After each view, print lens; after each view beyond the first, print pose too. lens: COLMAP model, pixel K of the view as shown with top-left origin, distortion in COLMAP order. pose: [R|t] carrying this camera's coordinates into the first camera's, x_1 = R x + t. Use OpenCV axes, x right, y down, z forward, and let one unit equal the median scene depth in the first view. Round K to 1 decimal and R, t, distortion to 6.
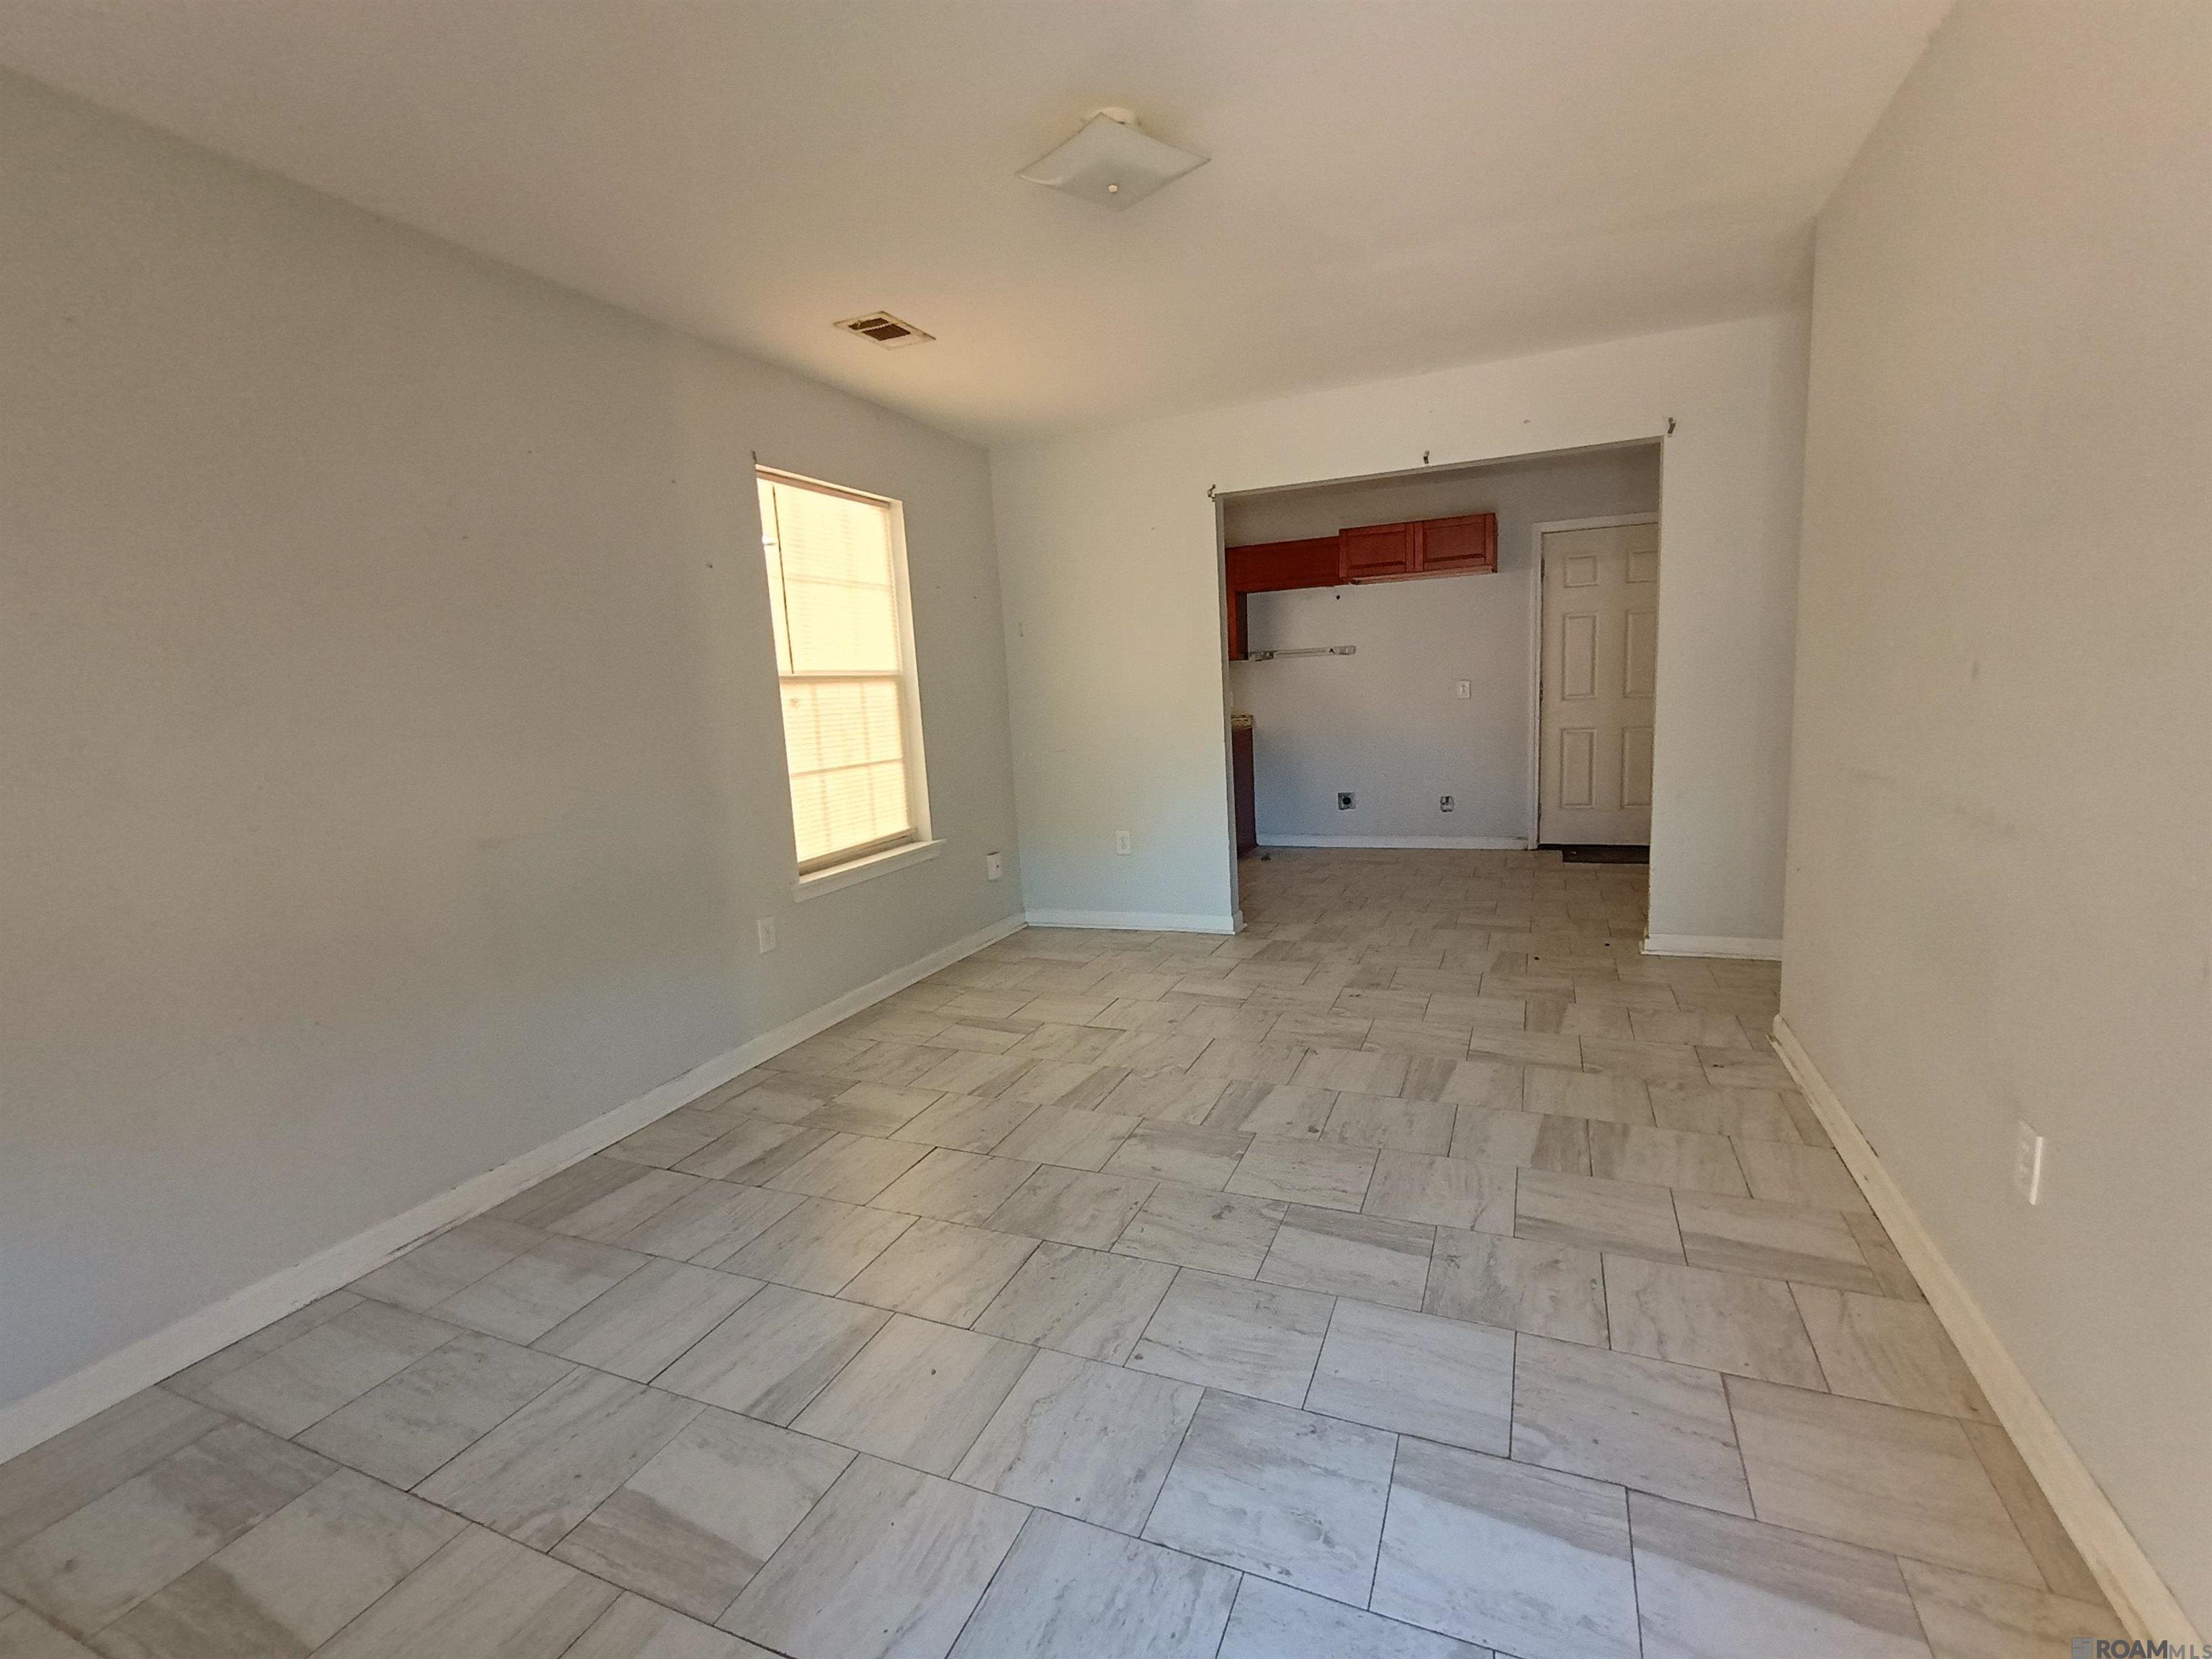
lens RADIAL K [[975.0, 0, 1106.0], [0, 975.0, 829.5], [0, 0, 1]] dist [0.000159, -0.000006]
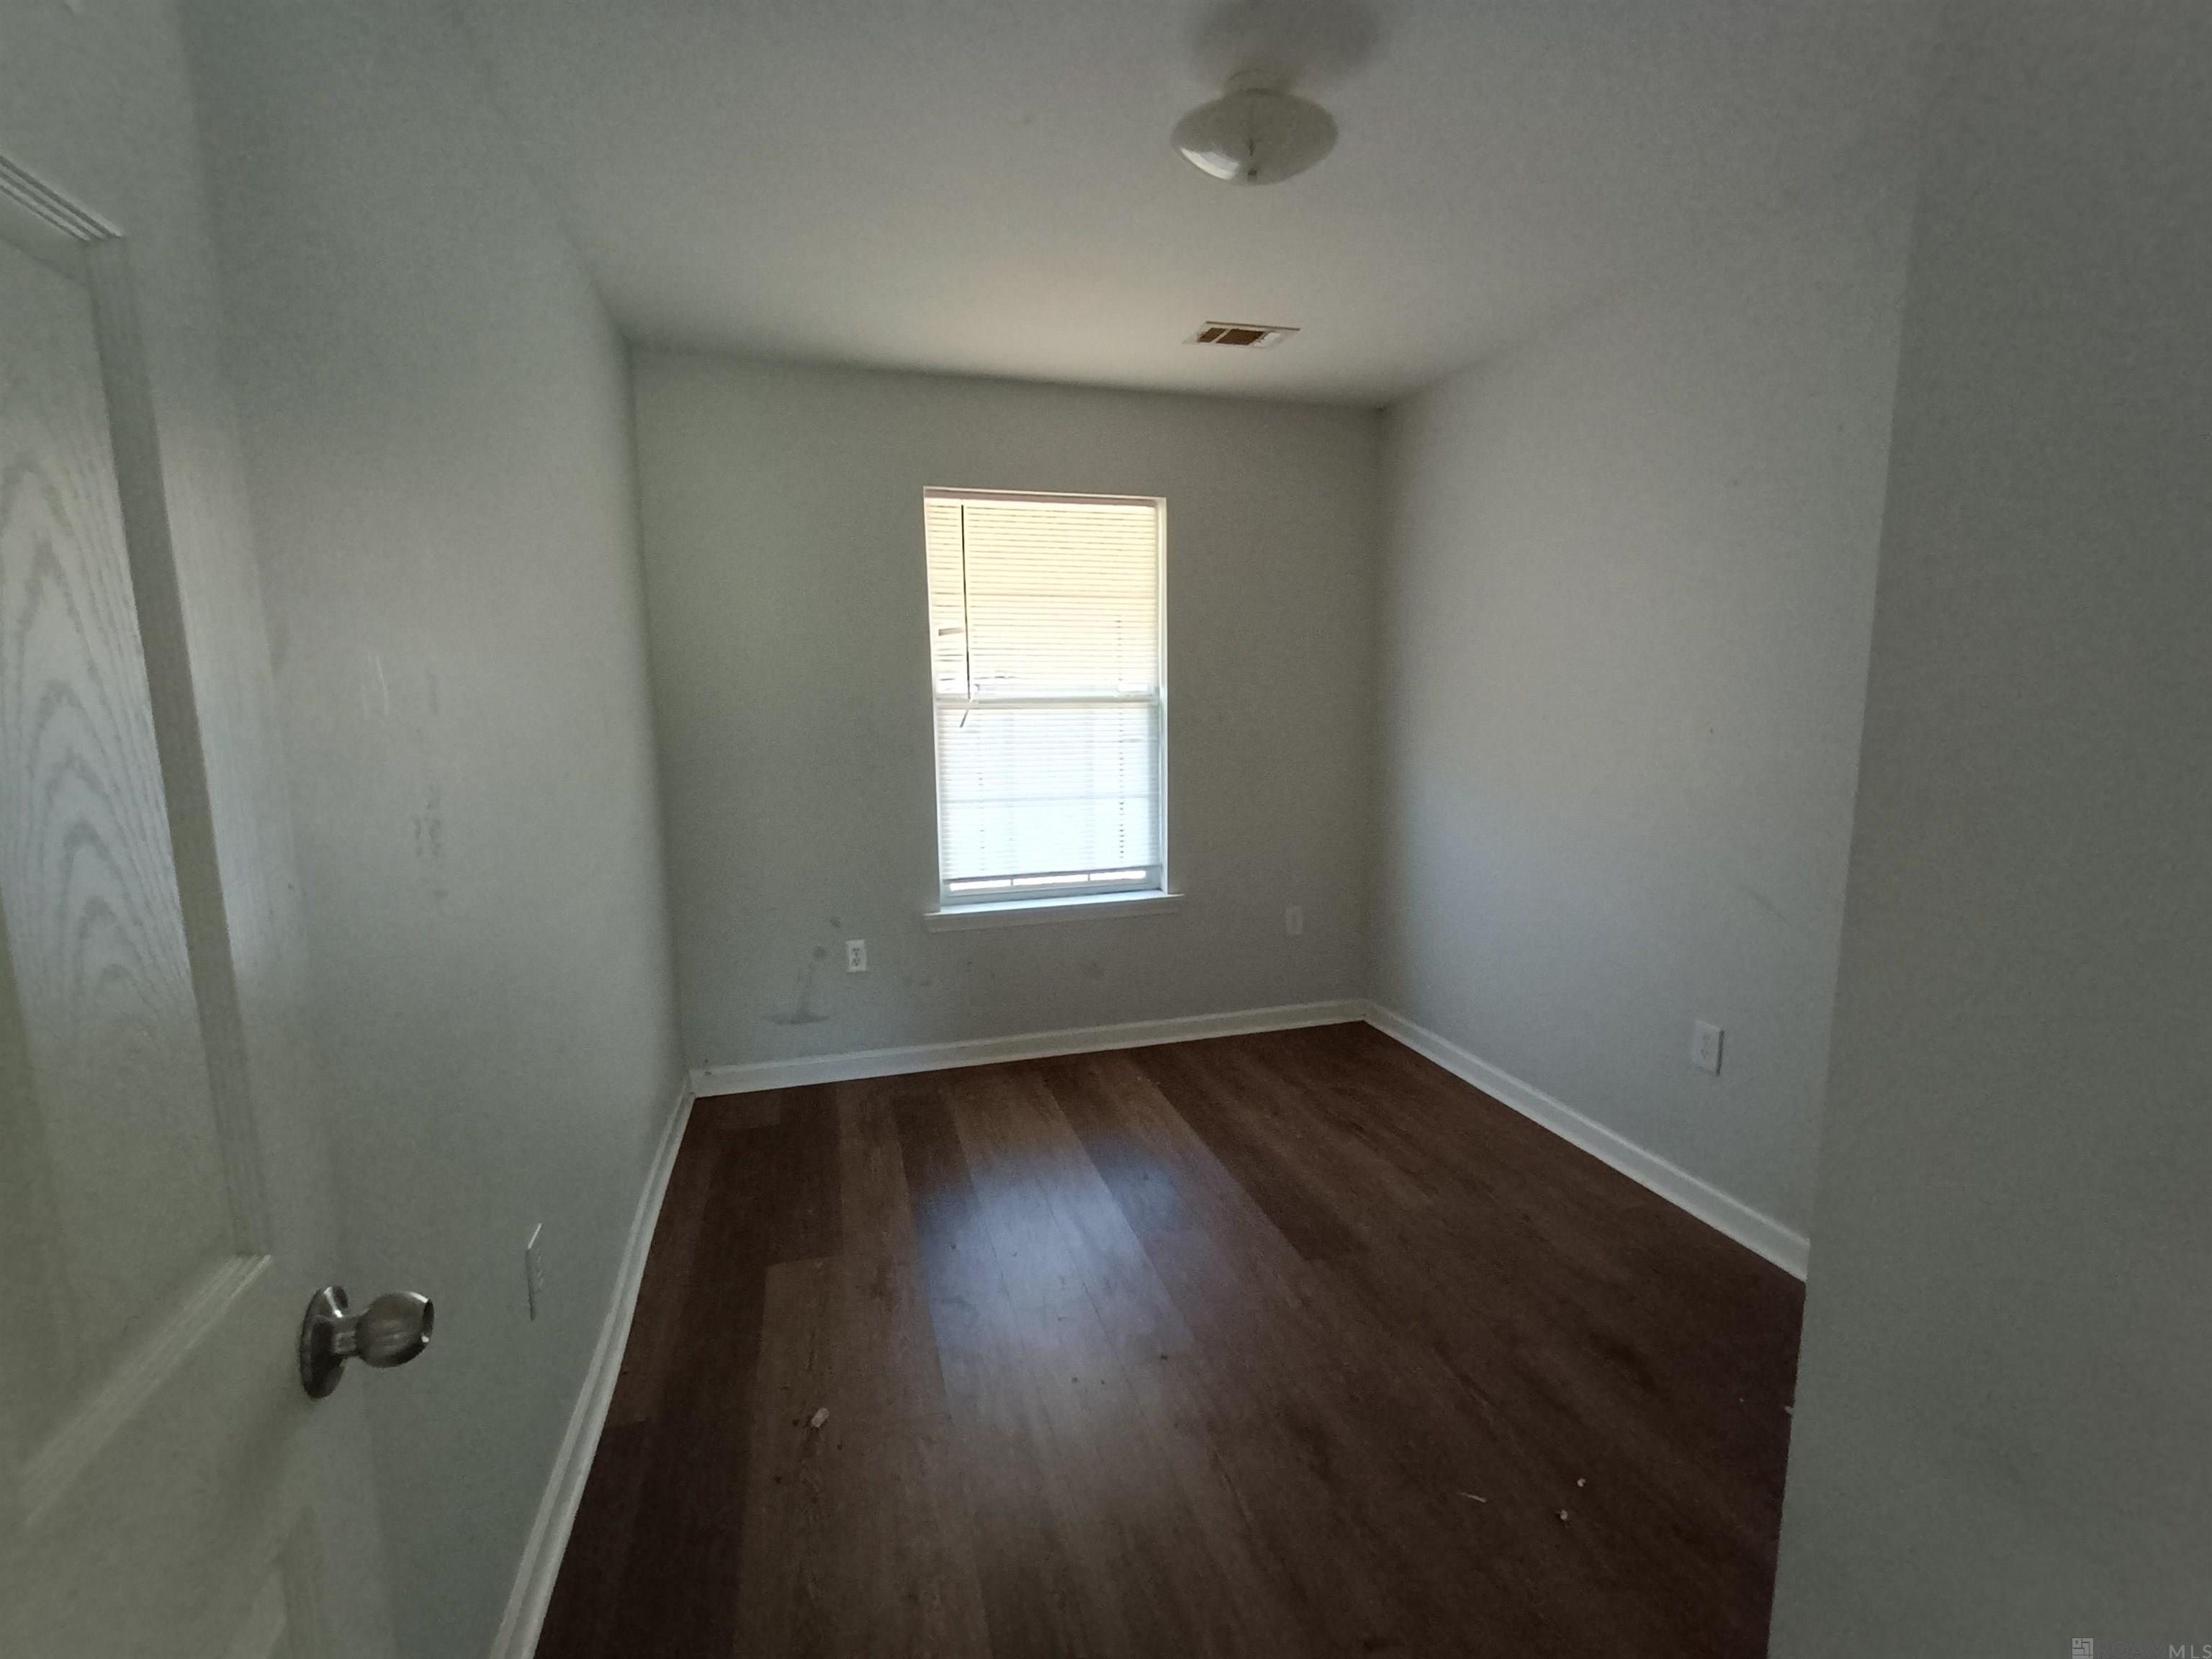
lens RADIAL K [[975.0, 0, 1106.0], [0, 975.0, 829.5], [0, 0, 1]] dist [0.000159, -0.000006]
pose [[0.634717, 0.151539, -0.757740, 0.473158], [-0.138050, 0.987045, 0.081760, -0.116723], [0.760313, 0.052712, 0.647414, 0.449140]]
